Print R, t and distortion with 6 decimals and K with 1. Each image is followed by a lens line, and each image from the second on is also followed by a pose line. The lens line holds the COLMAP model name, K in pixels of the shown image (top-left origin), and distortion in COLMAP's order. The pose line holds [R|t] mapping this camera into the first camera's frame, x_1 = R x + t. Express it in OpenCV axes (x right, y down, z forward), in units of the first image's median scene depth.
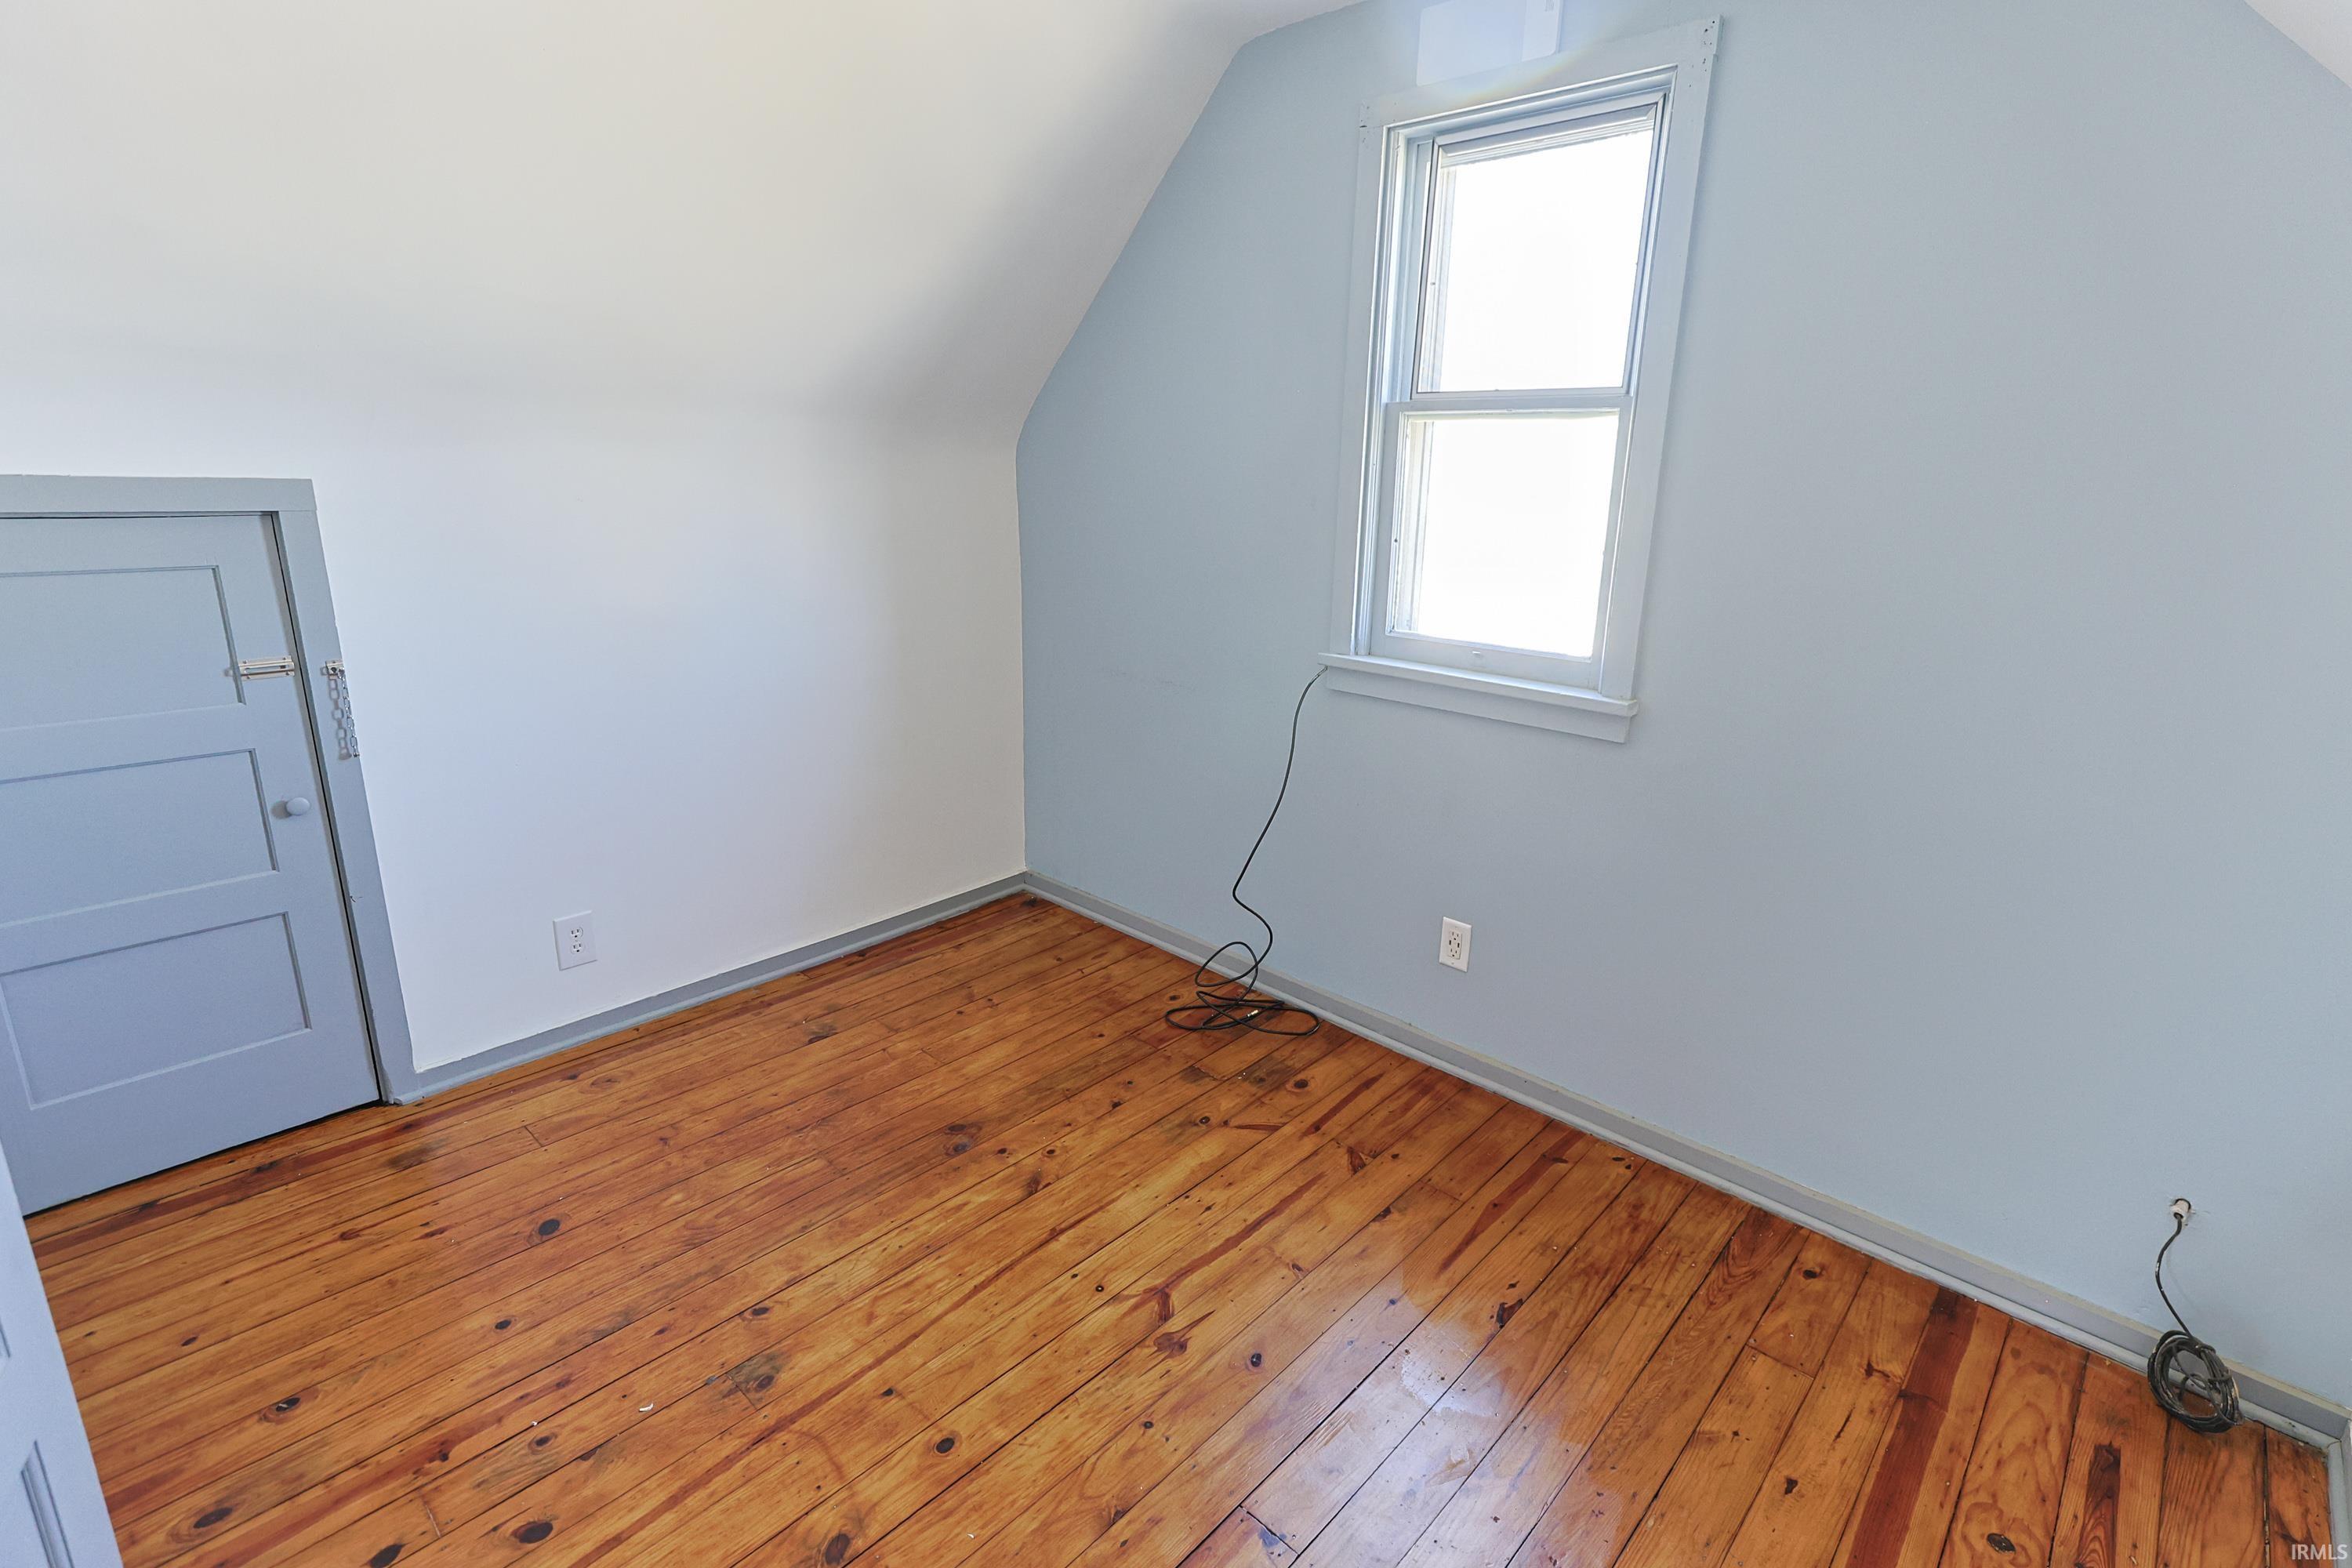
lens RADIAL K [[1143.2, 0, 1176.0], [0, 1143.2, 784.0], [0, 0, 1]] dist [-0.024526, 0.015420]
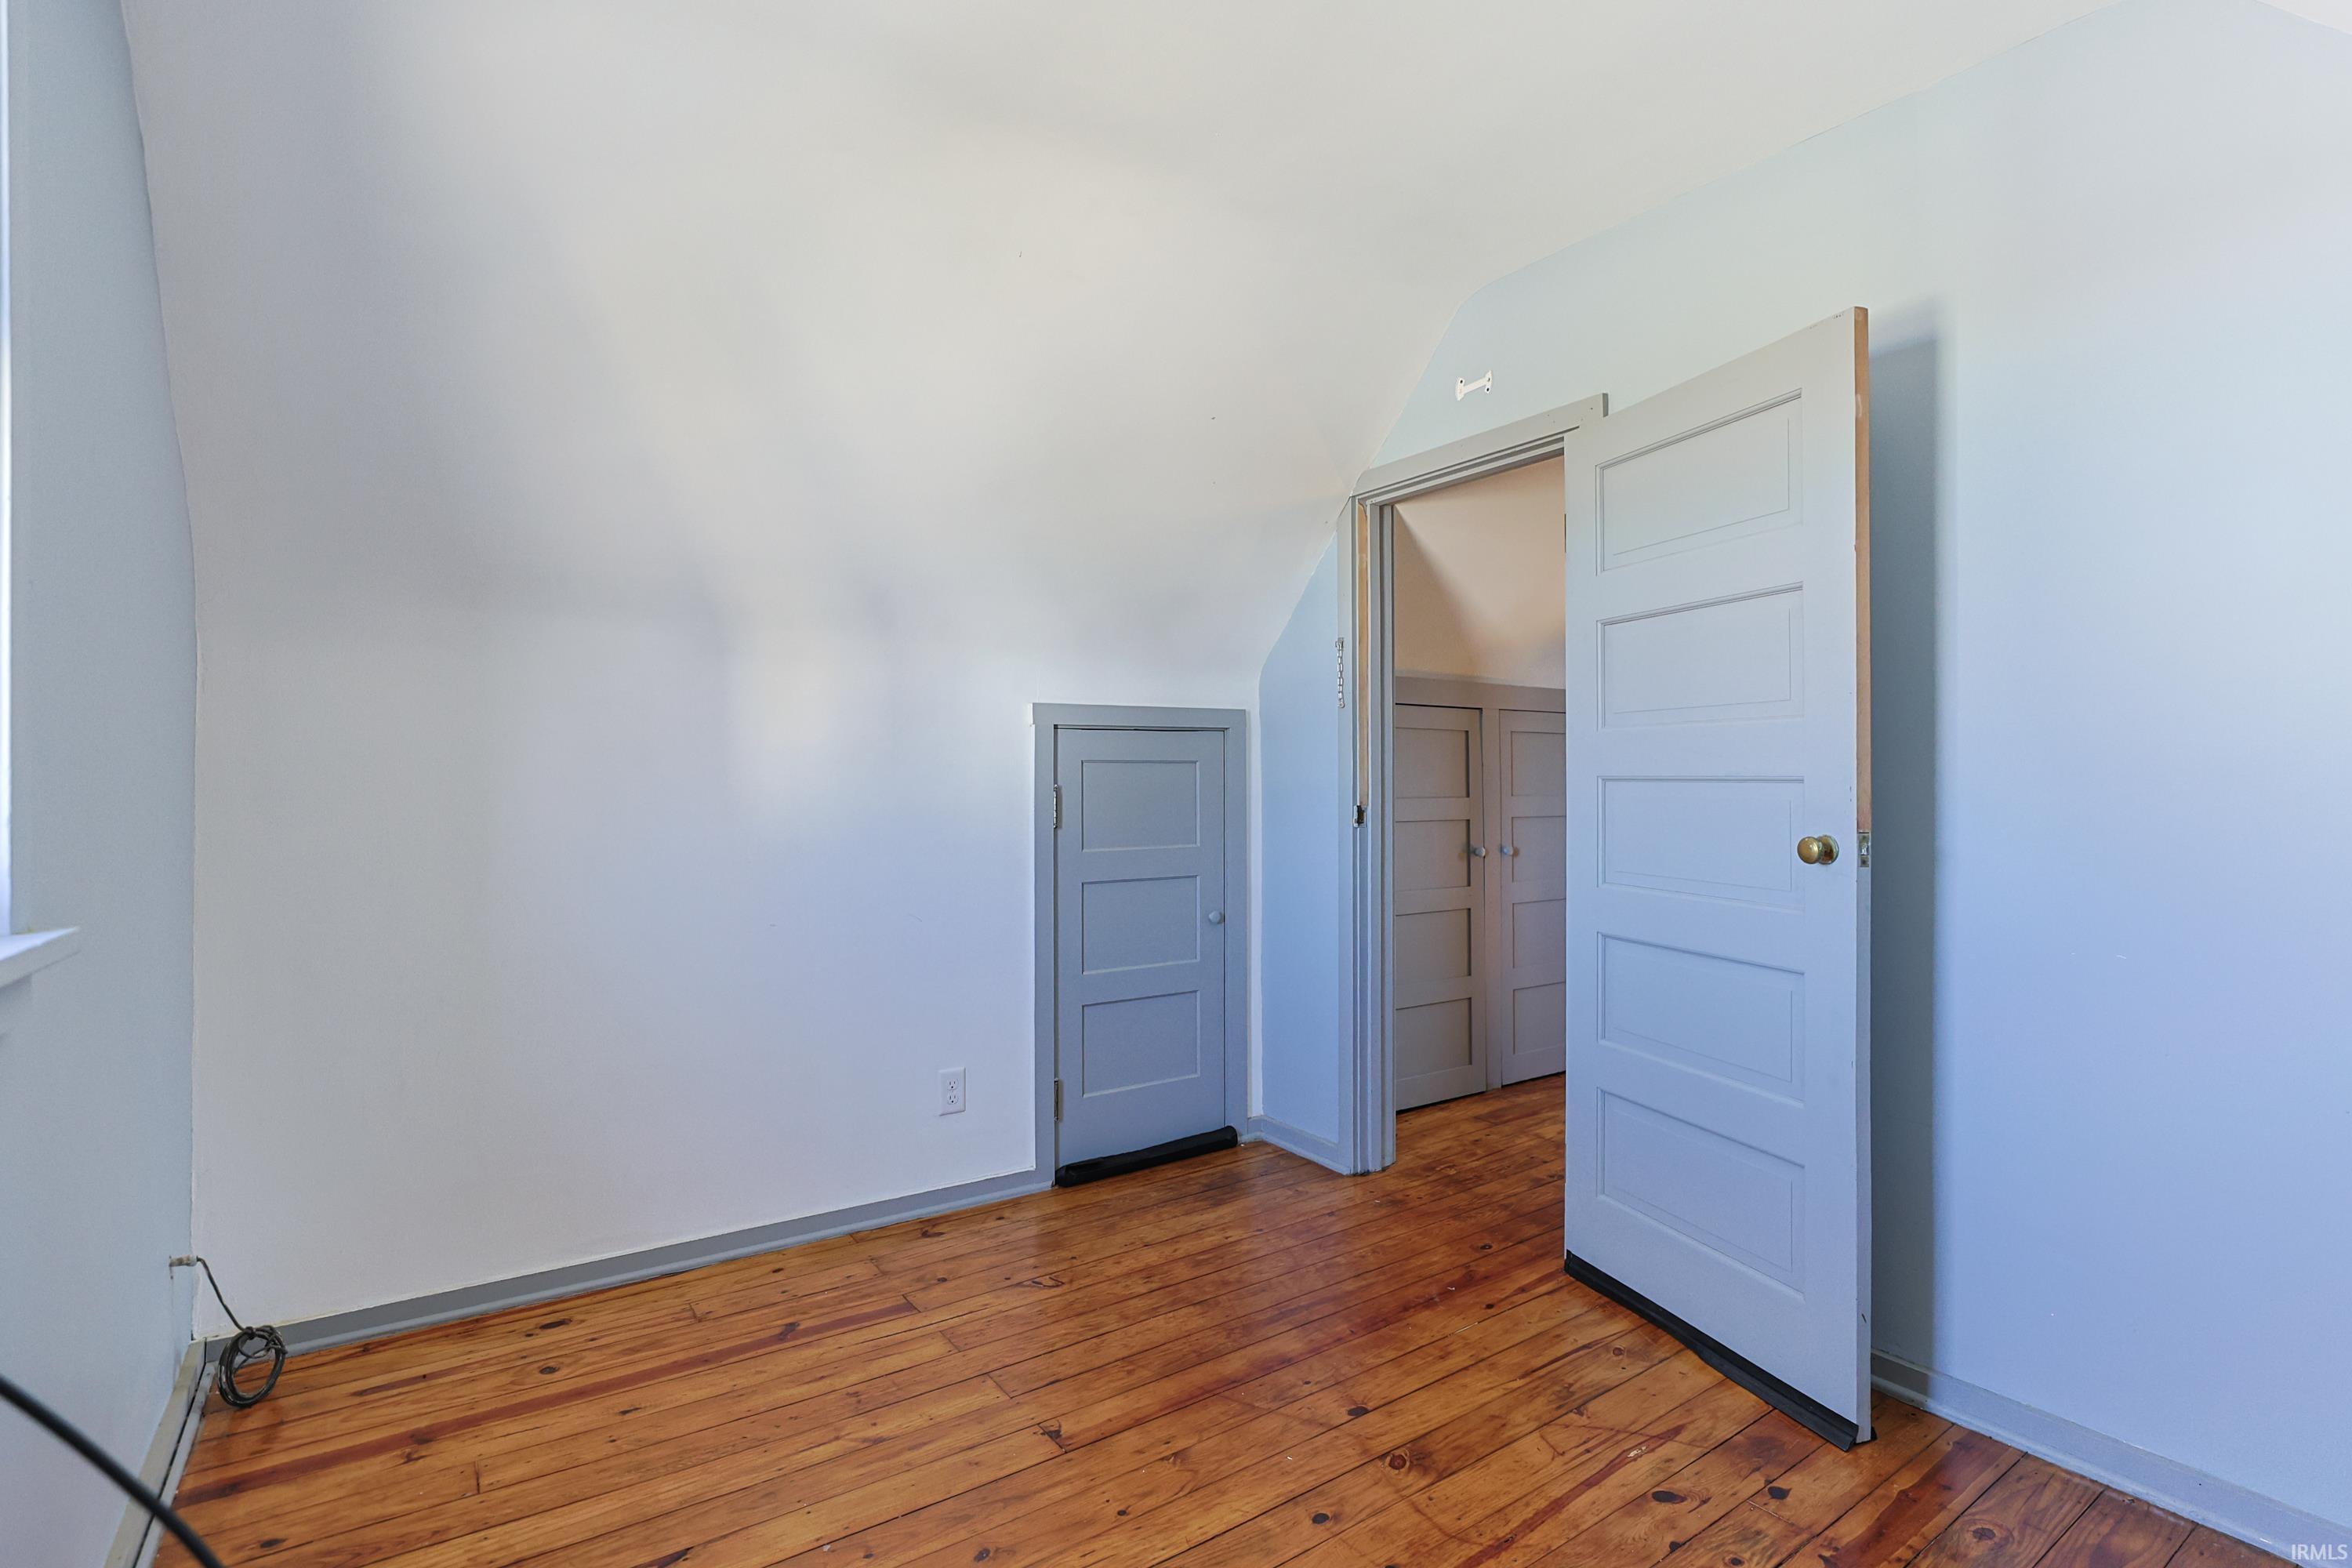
lens RADIAL K [[1143.2, 0, 1176.0], [0, 1143.2, 784.0], [0, 0, 1]] dist [-0.024526, 0.015420]
pose [[-0.977290, -0.017116, 0.211213, -0.282170], [0.041754, 0.961638, 0.271126, -0.339685], [-0.207751, 0.273788, -0.939085, 1.815611]]
